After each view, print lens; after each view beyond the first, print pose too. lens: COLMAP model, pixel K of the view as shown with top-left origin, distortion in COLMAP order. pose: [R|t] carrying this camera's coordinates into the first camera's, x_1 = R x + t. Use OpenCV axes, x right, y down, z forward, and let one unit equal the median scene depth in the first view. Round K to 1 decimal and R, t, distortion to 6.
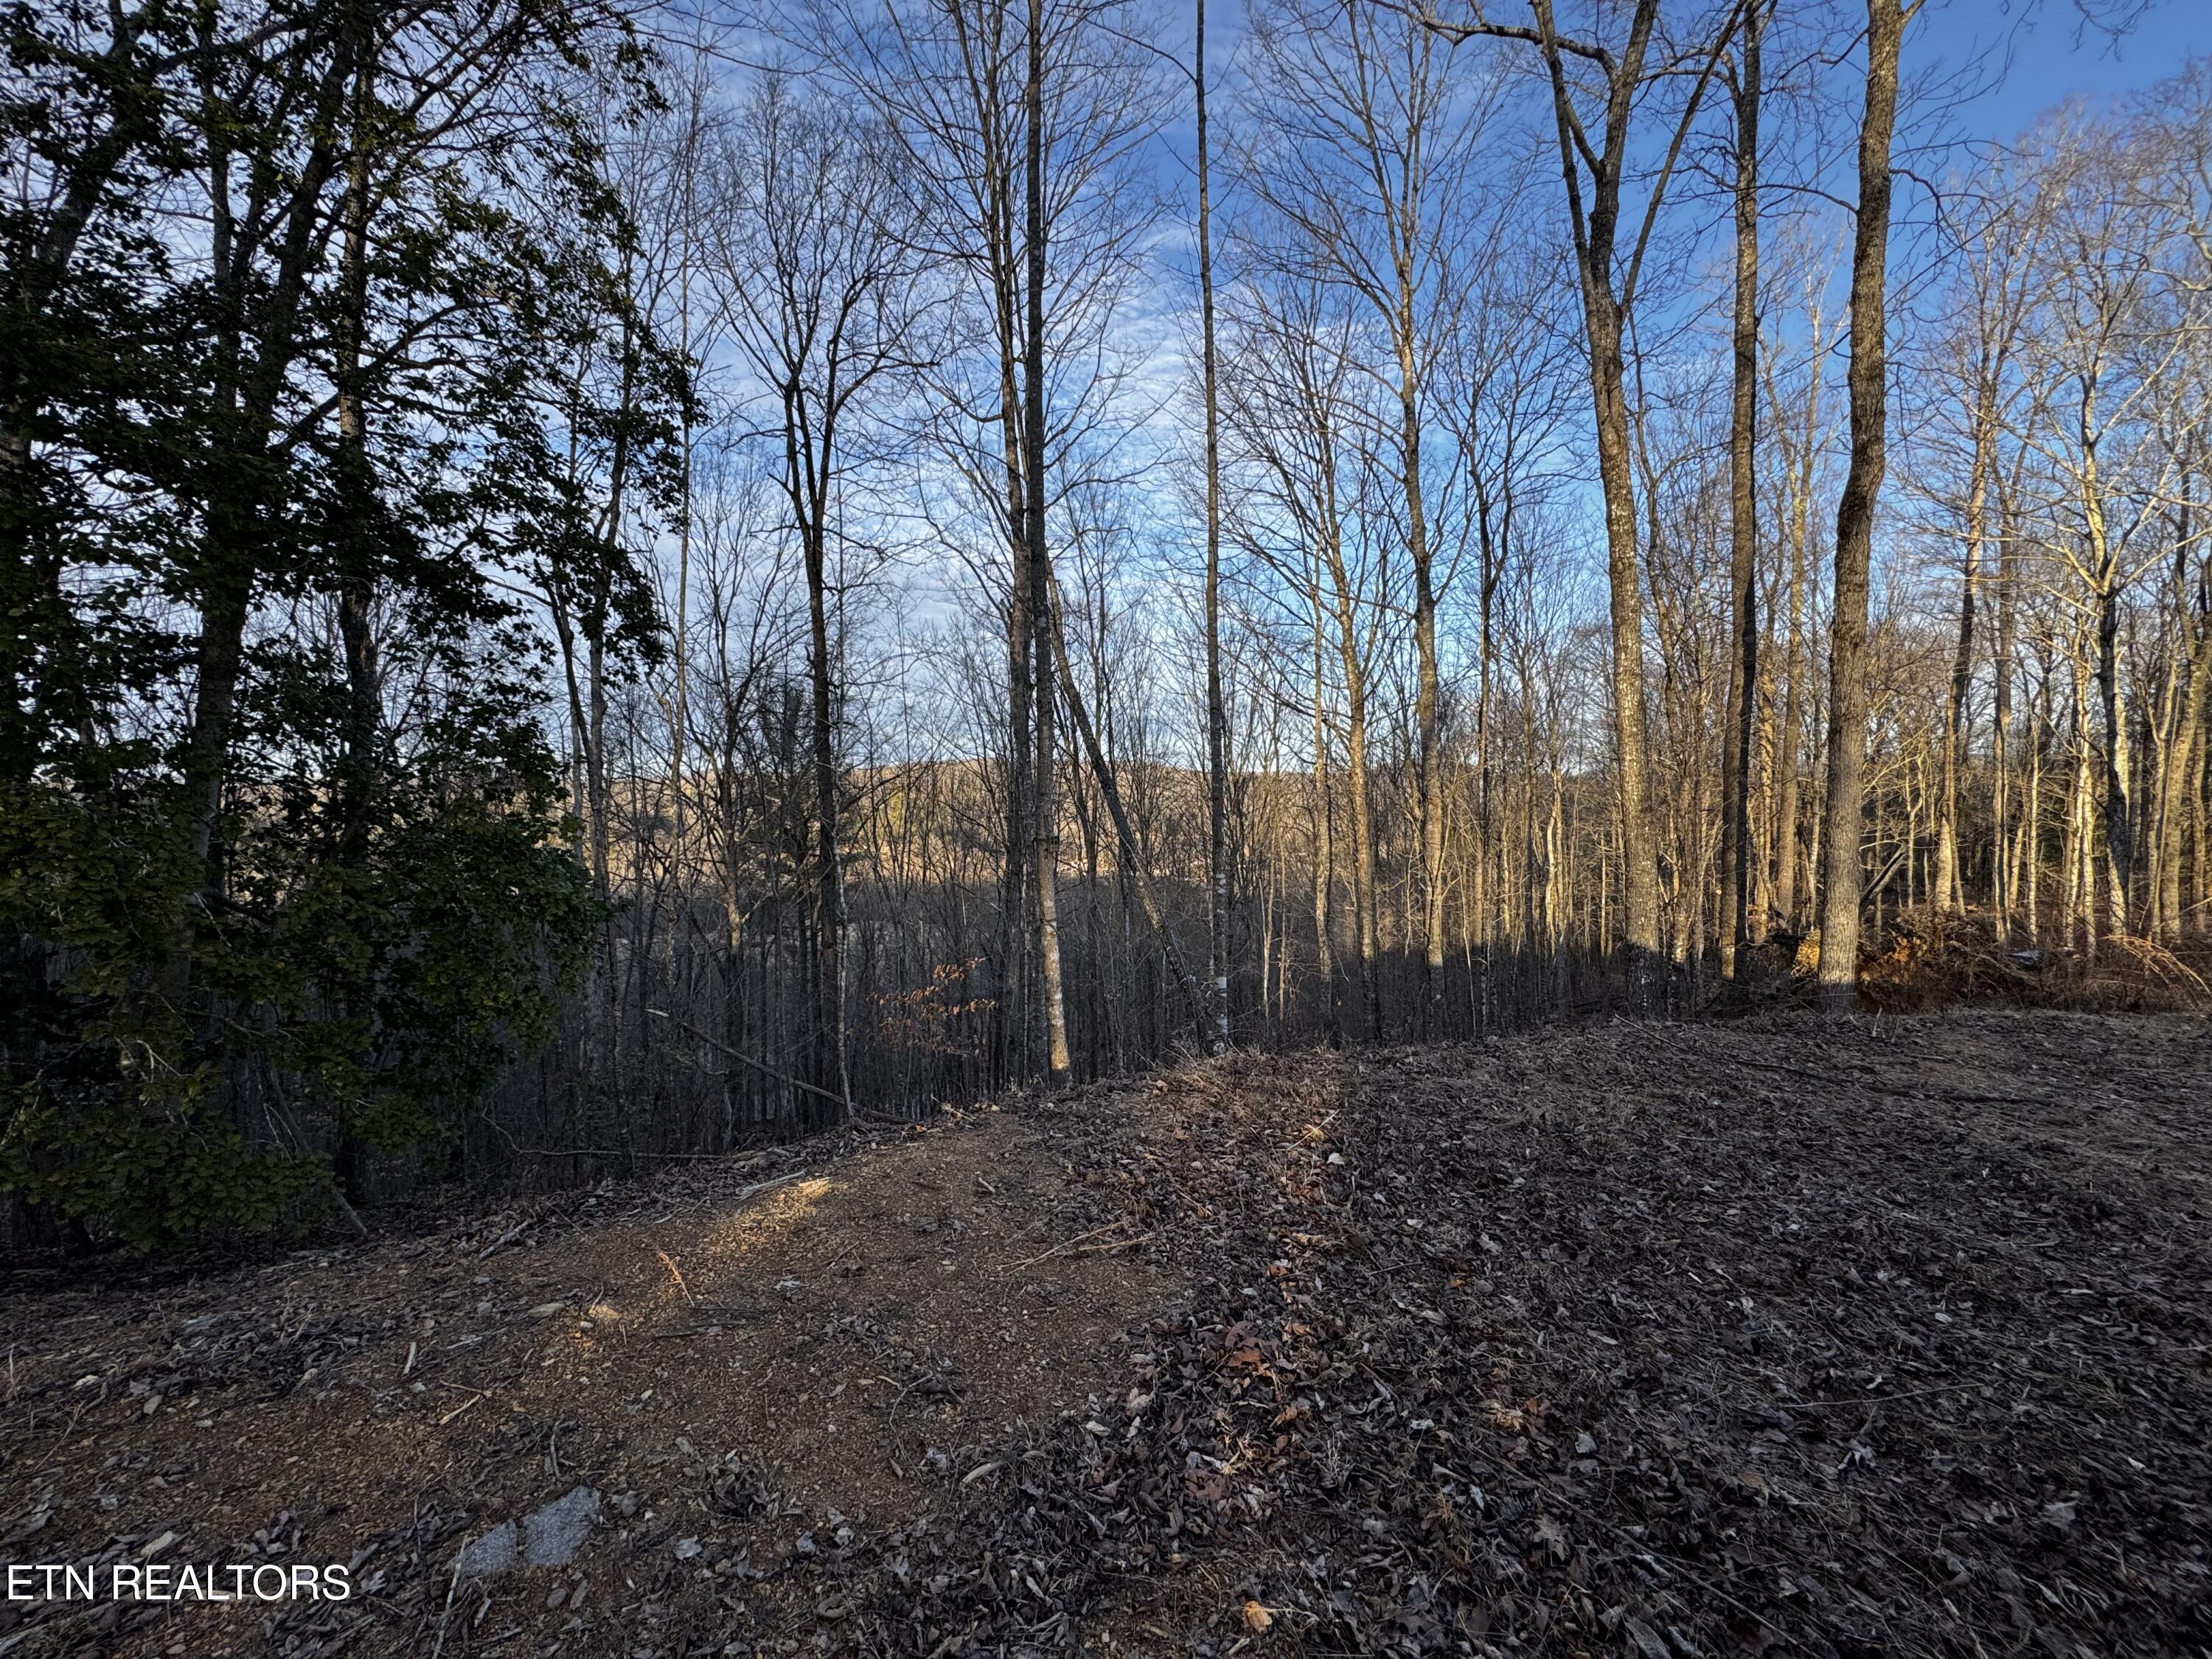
lens RADIAL K [[879.6, 0, 1100.8], [0, 879.6, 829.7], [0, 0, 1]] dist [-0.003018, -0.000341]
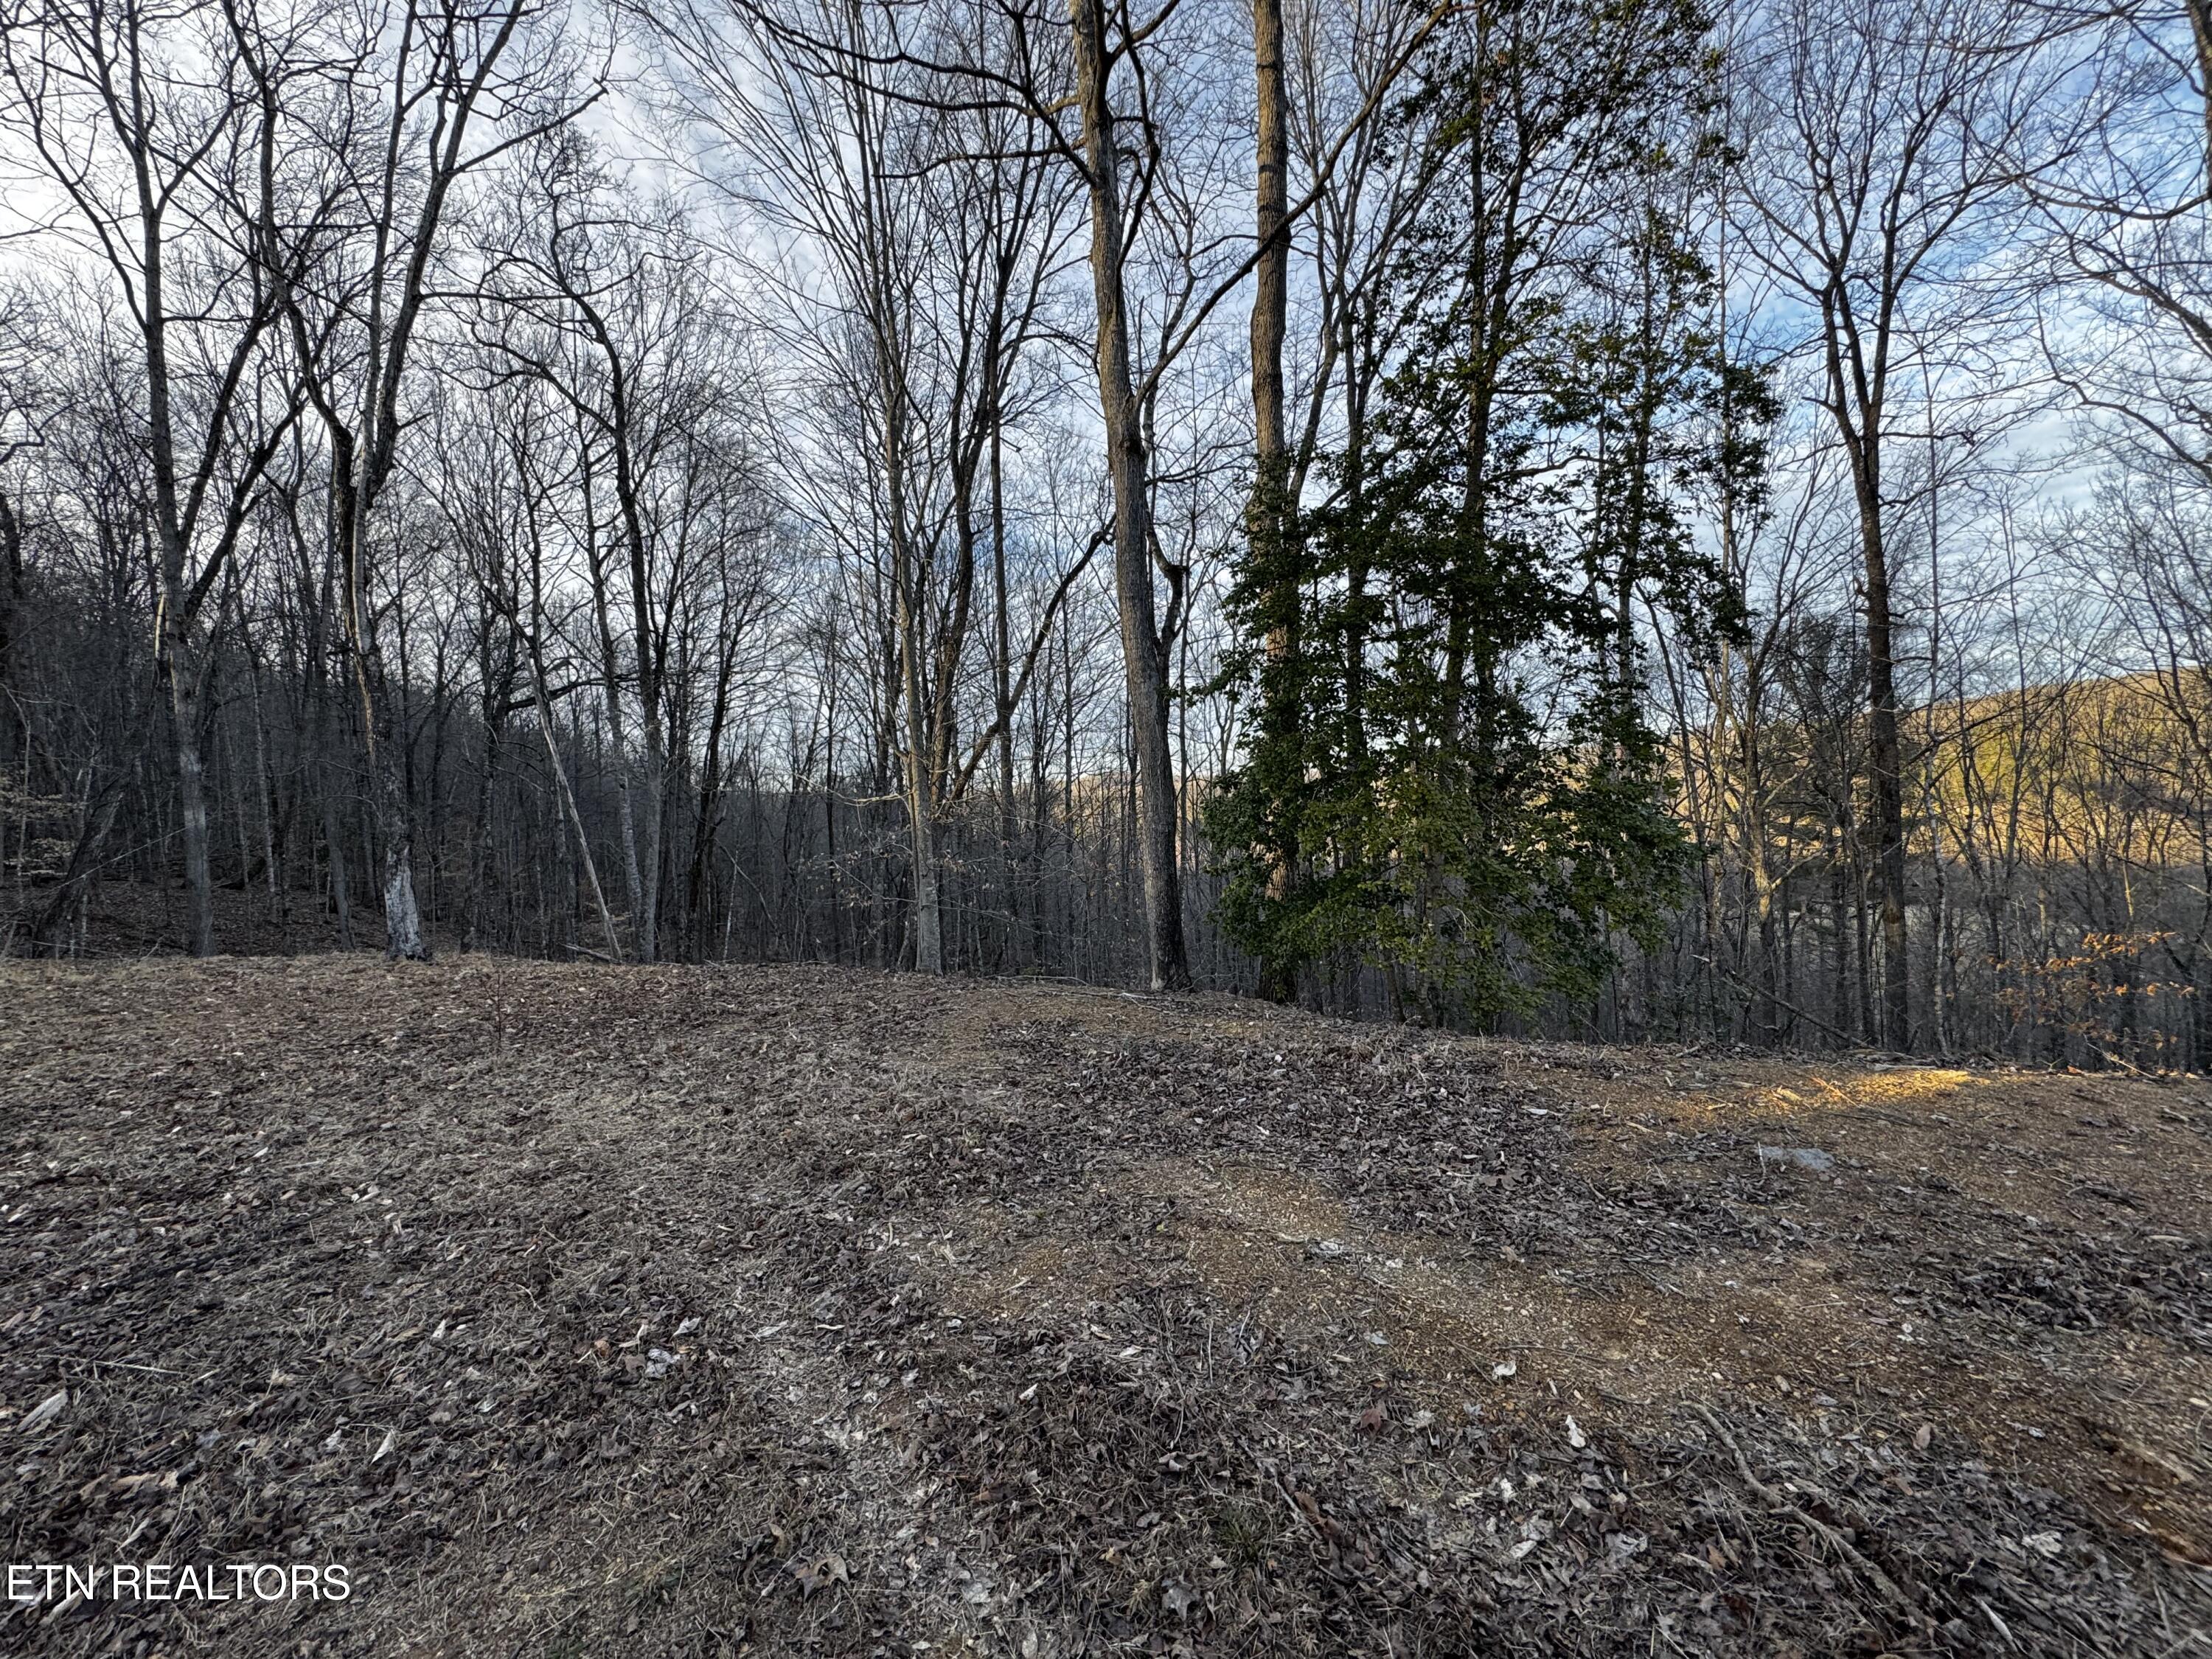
lens RADIAL K [[879.6, 0, 1100.8], [0, 879.6, 829.7], [0, 0, 1]] dist [-0.003018, -0.000341]
pose [[0.524719, 0.002873, -0.851271, 0.014143], [0.028663, 0.999368, 0.021040, 0.002494], [0.850793, -0.035441, 0.524305, -0.105206]]
